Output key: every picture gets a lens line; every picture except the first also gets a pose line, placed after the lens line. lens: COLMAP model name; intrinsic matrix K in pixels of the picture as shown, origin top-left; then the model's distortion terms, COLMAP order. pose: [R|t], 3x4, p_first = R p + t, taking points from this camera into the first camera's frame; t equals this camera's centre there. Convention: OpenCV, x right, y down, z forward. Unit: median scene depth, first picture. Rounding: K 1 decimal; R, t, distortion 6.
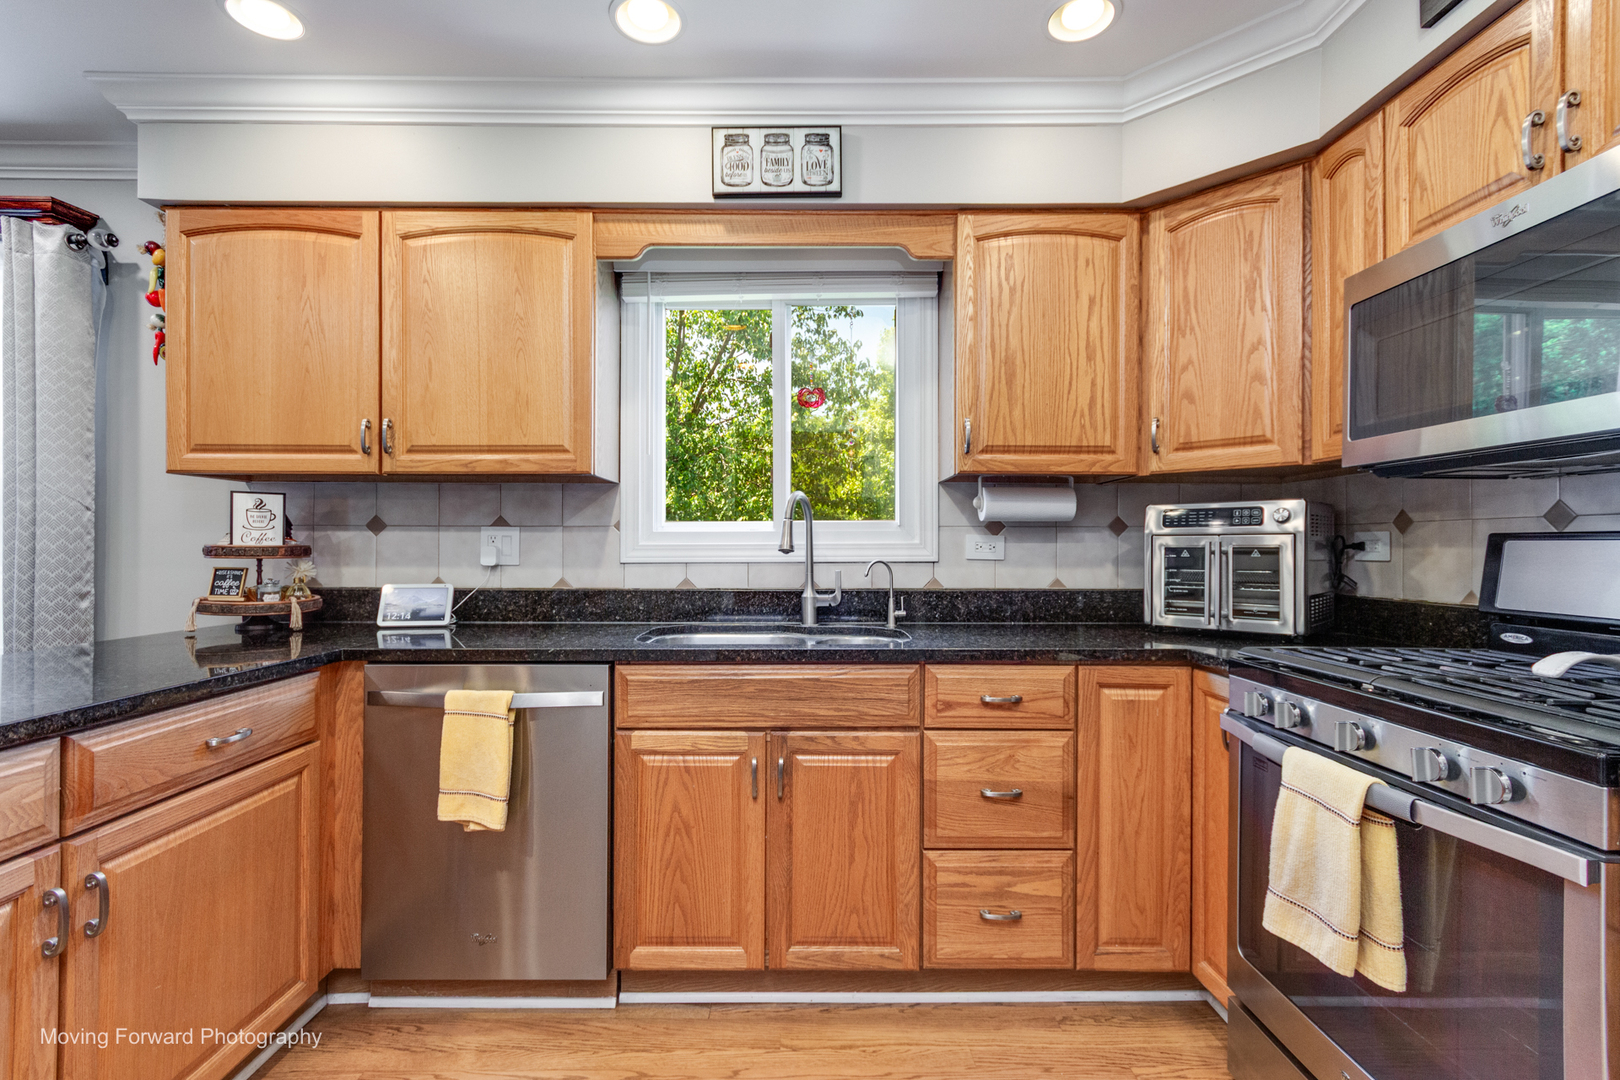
lens RADIAL K [[744.0, 0, 807.2], [0, 744.0, 546.3], [0, 0, 1]] dist [0.007892, -0.001281]
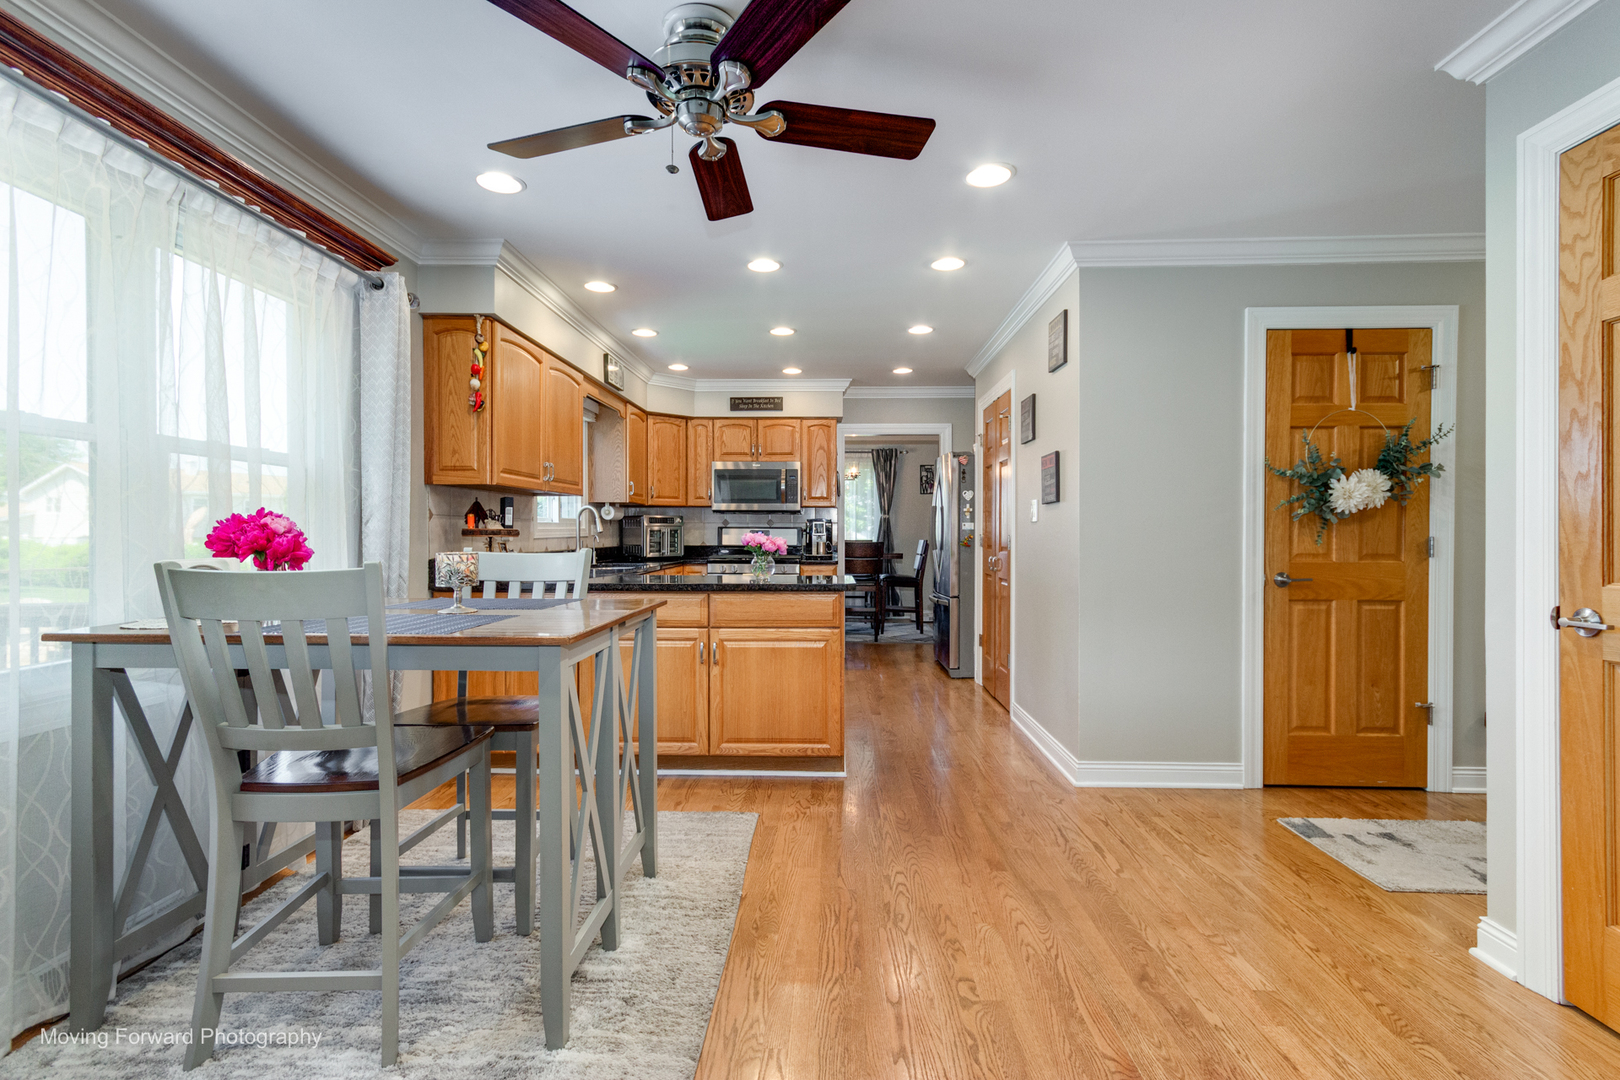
lens RADIAL K [[756.8, 0, 810.0], [0, 756.8, 540.0], [0, 0, 1]] dist [0.017163, 0.000172]
pose [[0.035520, -0.013721, 0.999275, -2.491707], [-0.003159, 0.999899, 0.013842, -0.003362], [-0.999364, -0.003648, 0.035473, 0.266231]]
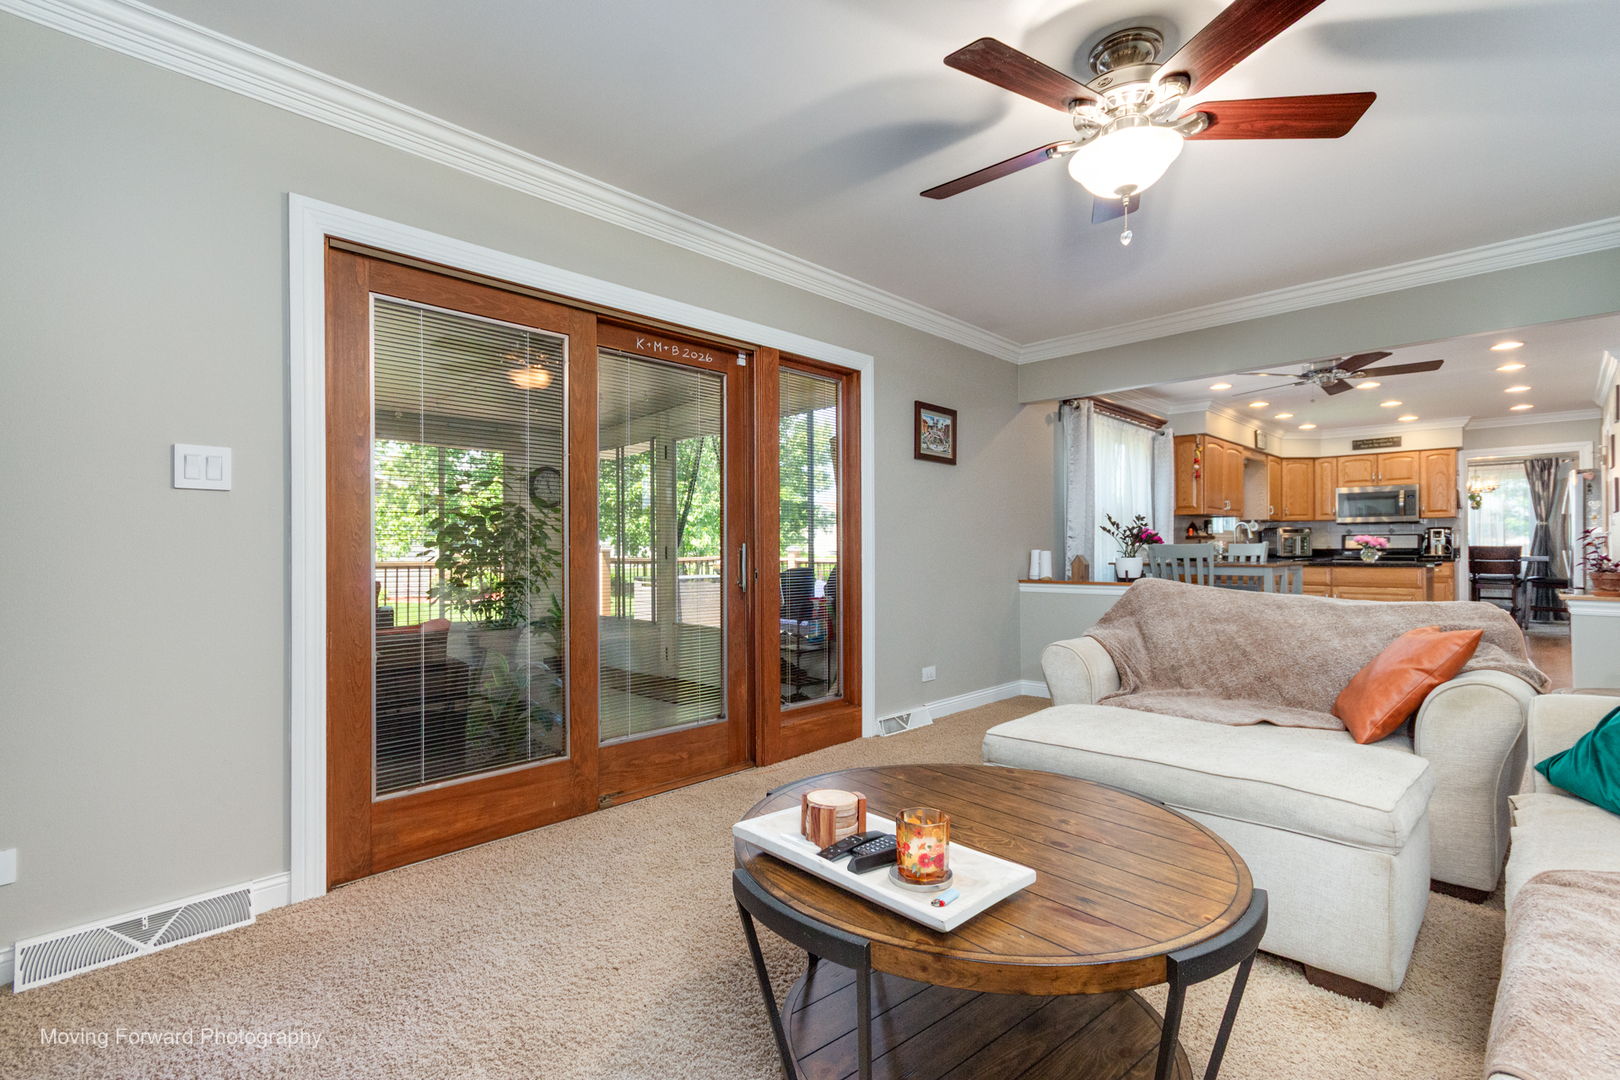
lens RADIAL K [[744.0, 0, 807.2], [0, 744.0, 546.3], [0, 0, 1]] dist [0.007892, -0.001281]
pose [[0.709755, -0.002596, 0.704444, -4.516333], [0.004557, 0.999989, -0.000906, 0.041639], [-0.704434, 0.003853, 0.709759, -0.112864]]
